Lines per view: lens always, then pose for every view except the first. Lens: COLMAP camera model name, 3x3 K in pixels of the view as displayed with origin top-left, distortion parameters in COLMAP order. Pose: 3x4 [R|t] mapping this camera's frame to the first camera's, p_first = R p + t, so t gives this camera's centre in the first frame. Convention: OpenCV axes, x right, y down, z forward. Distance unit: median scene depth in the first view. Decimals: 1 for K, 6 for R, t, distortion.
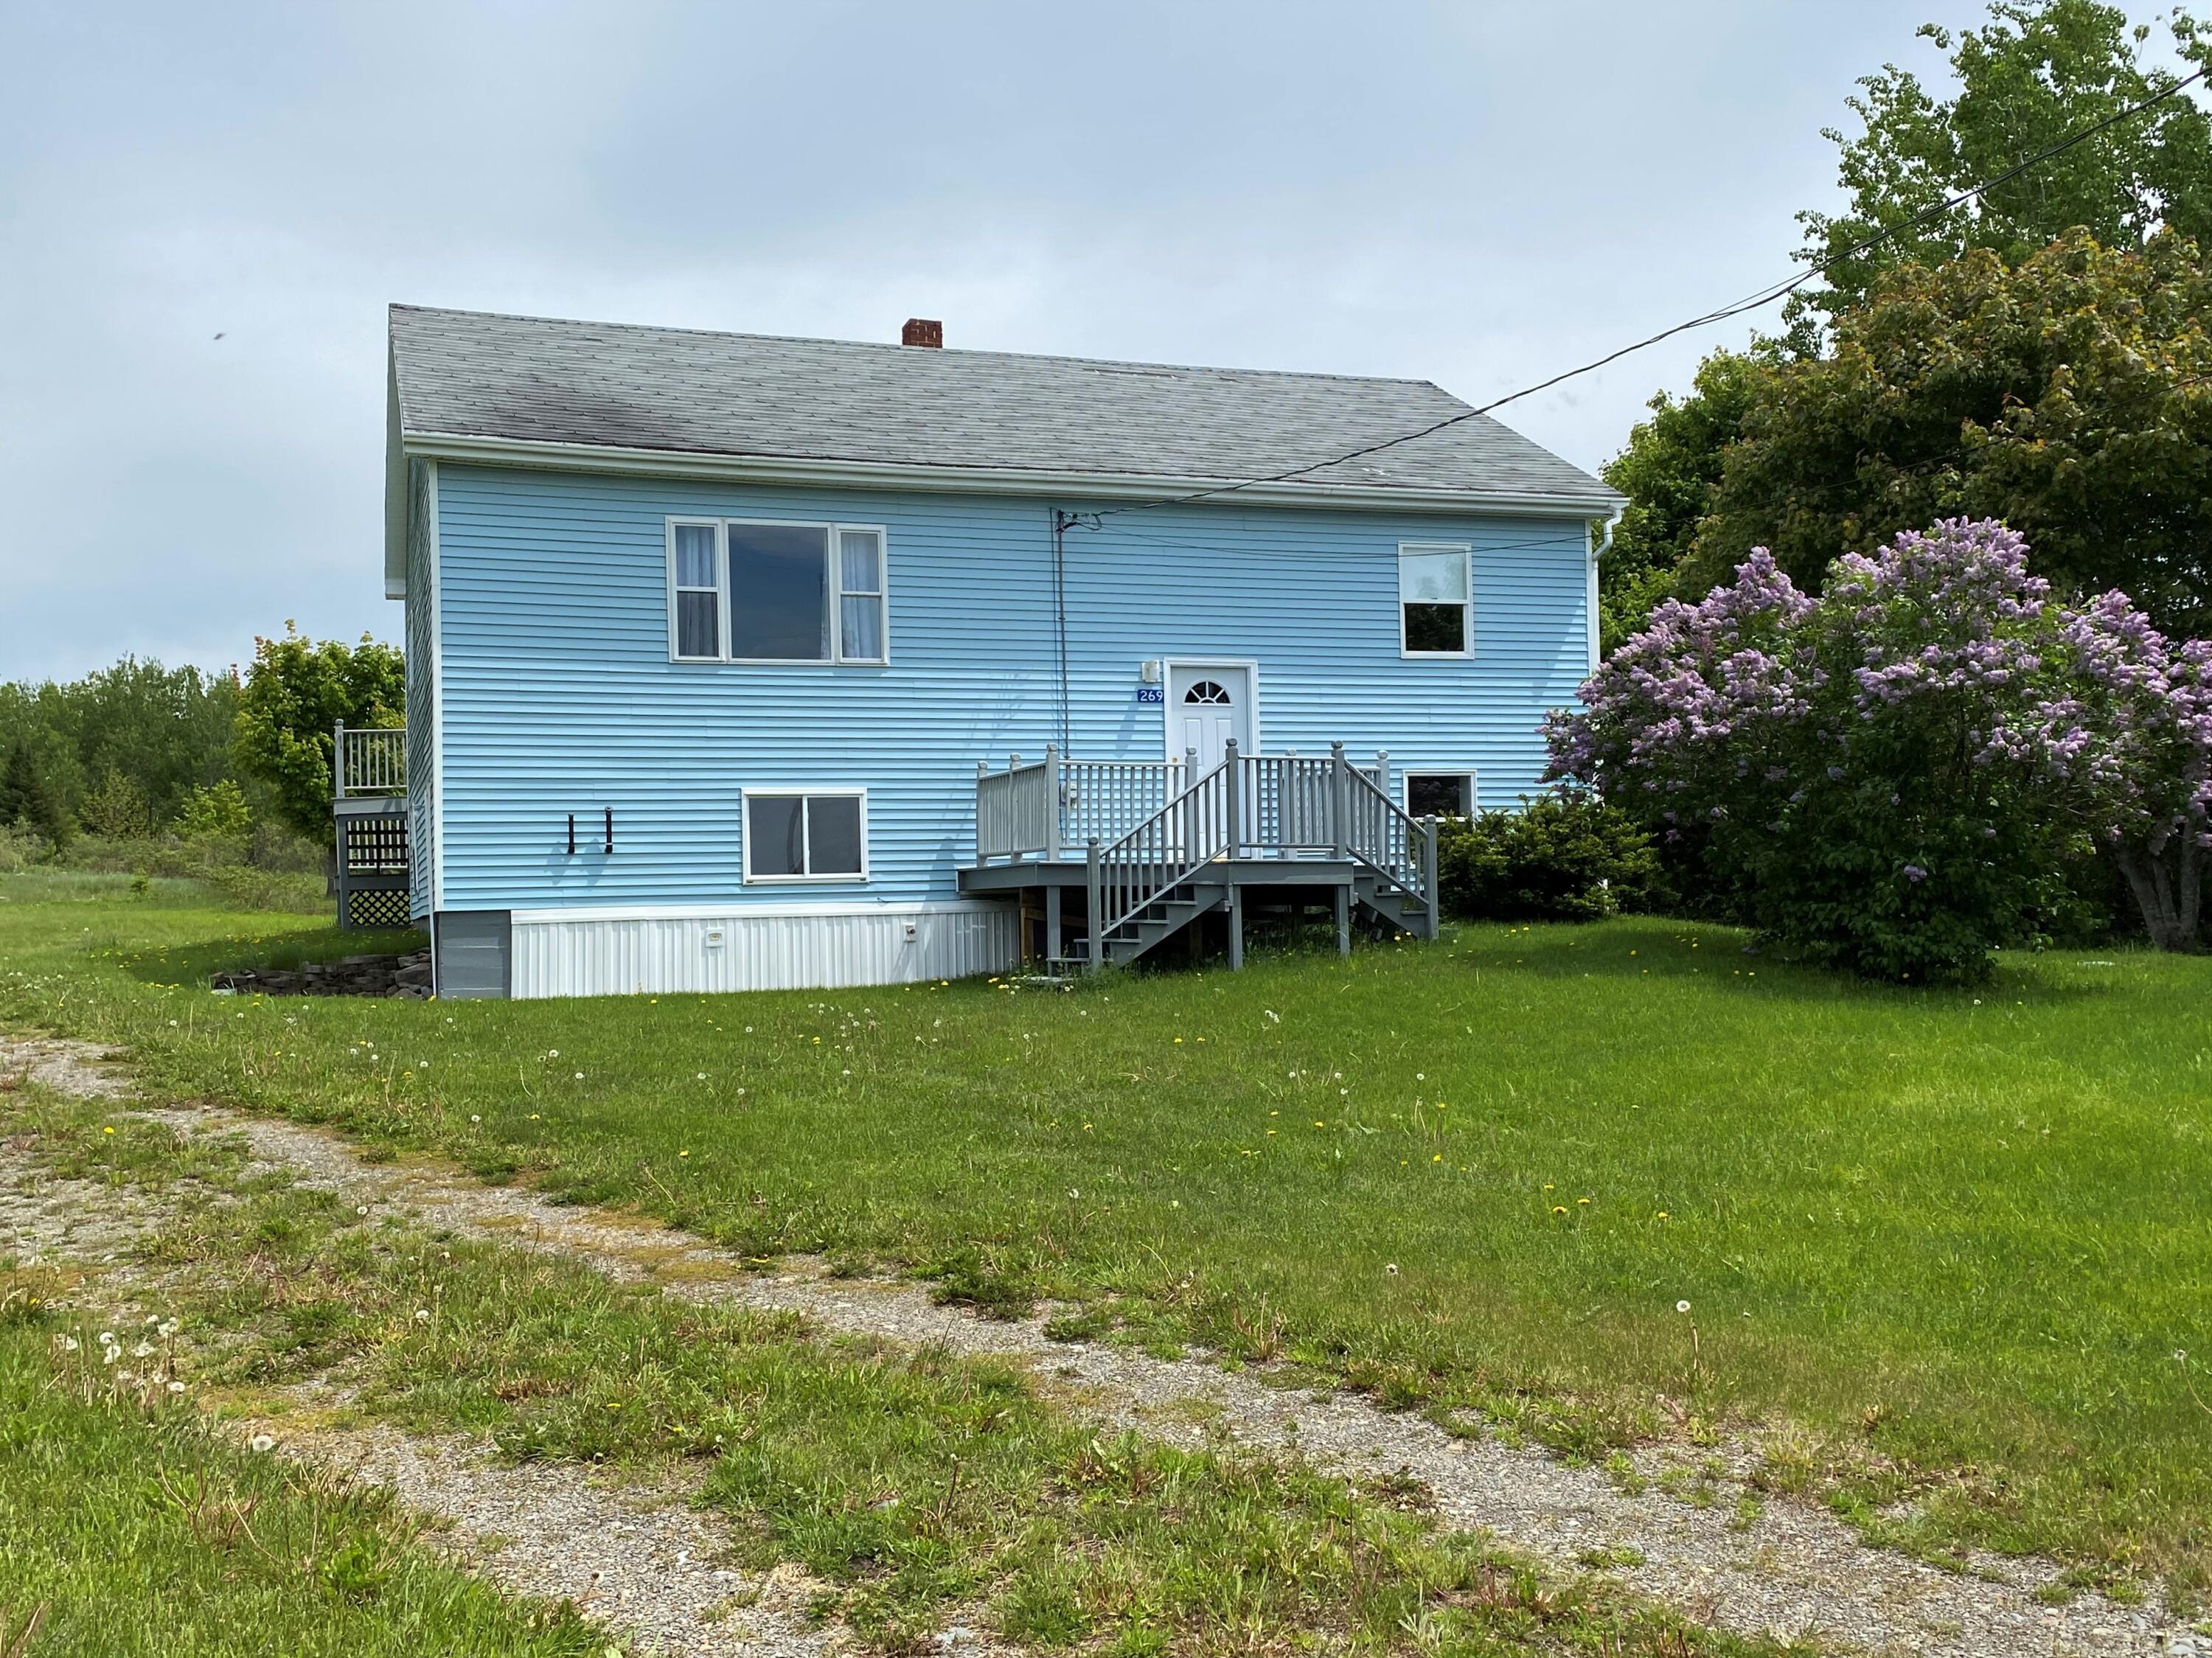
lens RADIAL K [[2113.1, 0, 1105.4], [0, 2113.1, 832.2], [0, 0, 1]] dist [0.014823, 0.000000]
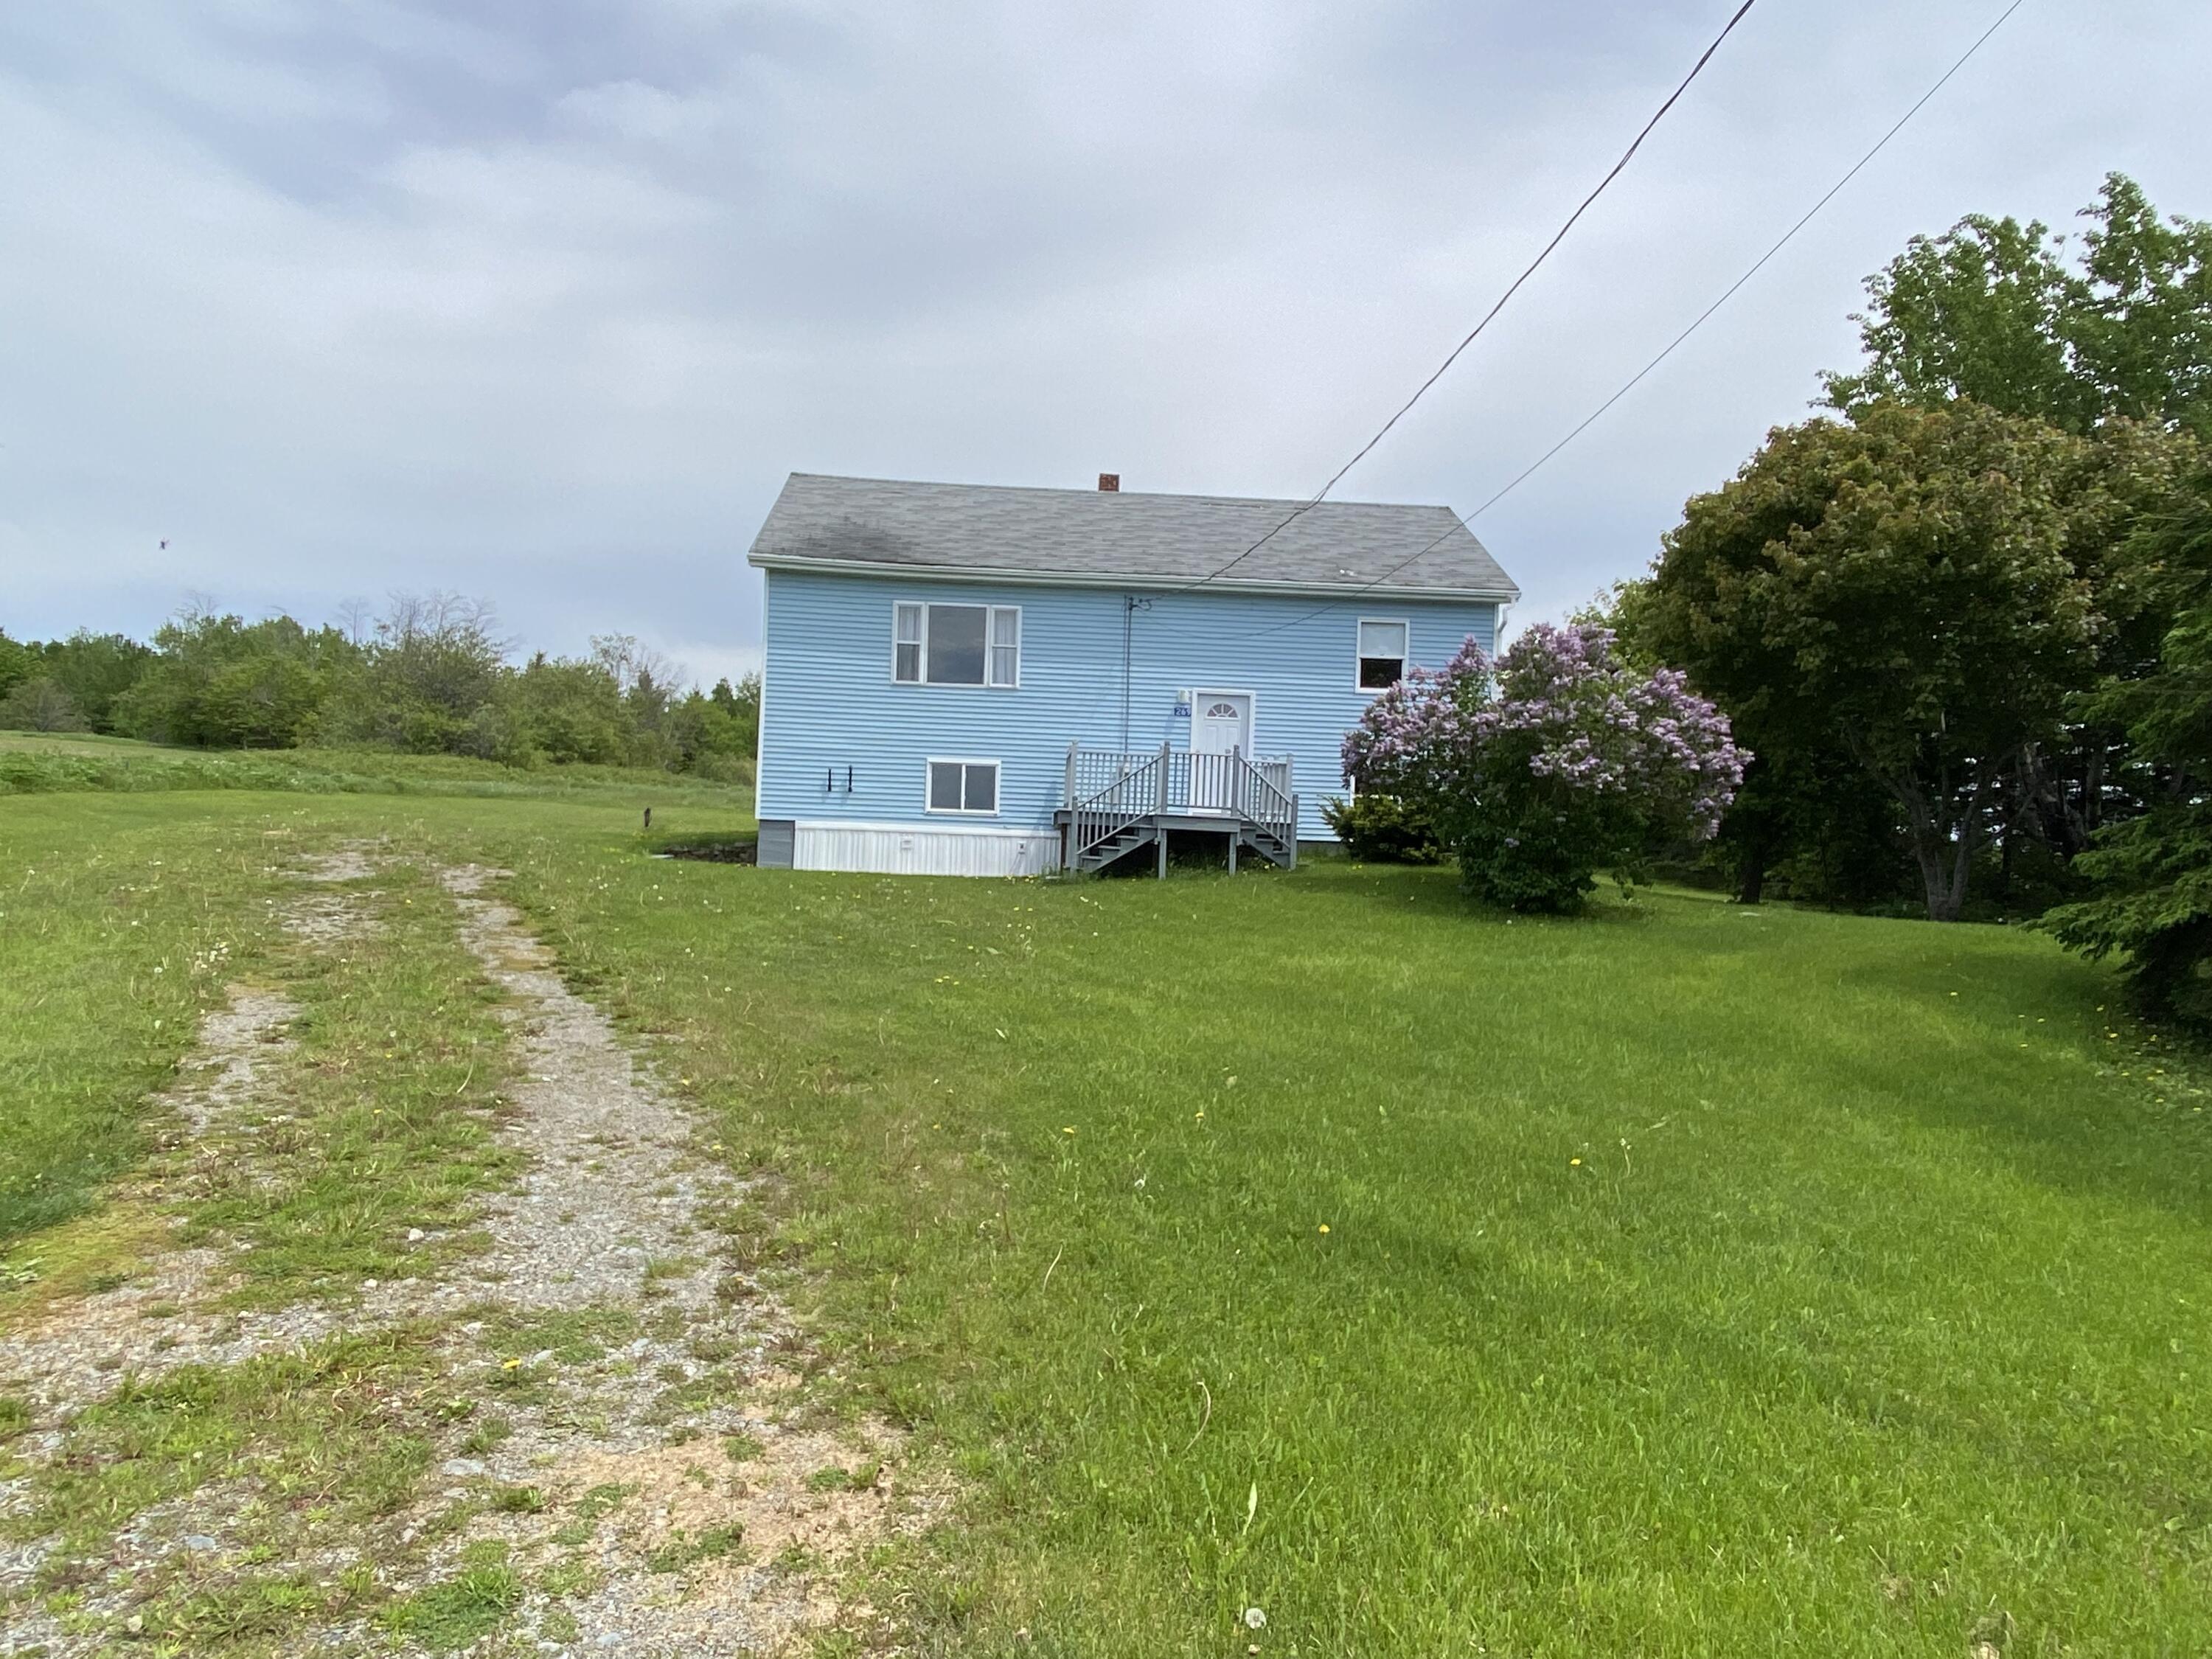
lens RADIAL K [[1478.7, 0, 1109.1], [0, 1478.7, 825.5], [0, 0, 1]] dist [-0.000741, -0.001610]
pose [[0.954957, 0.055302, -0.291546, 0.321645], [-0.047595, 0.998306, 0.033468, -0.012948], [0.292903, -0.018085, 0.955971, -0.114057]]
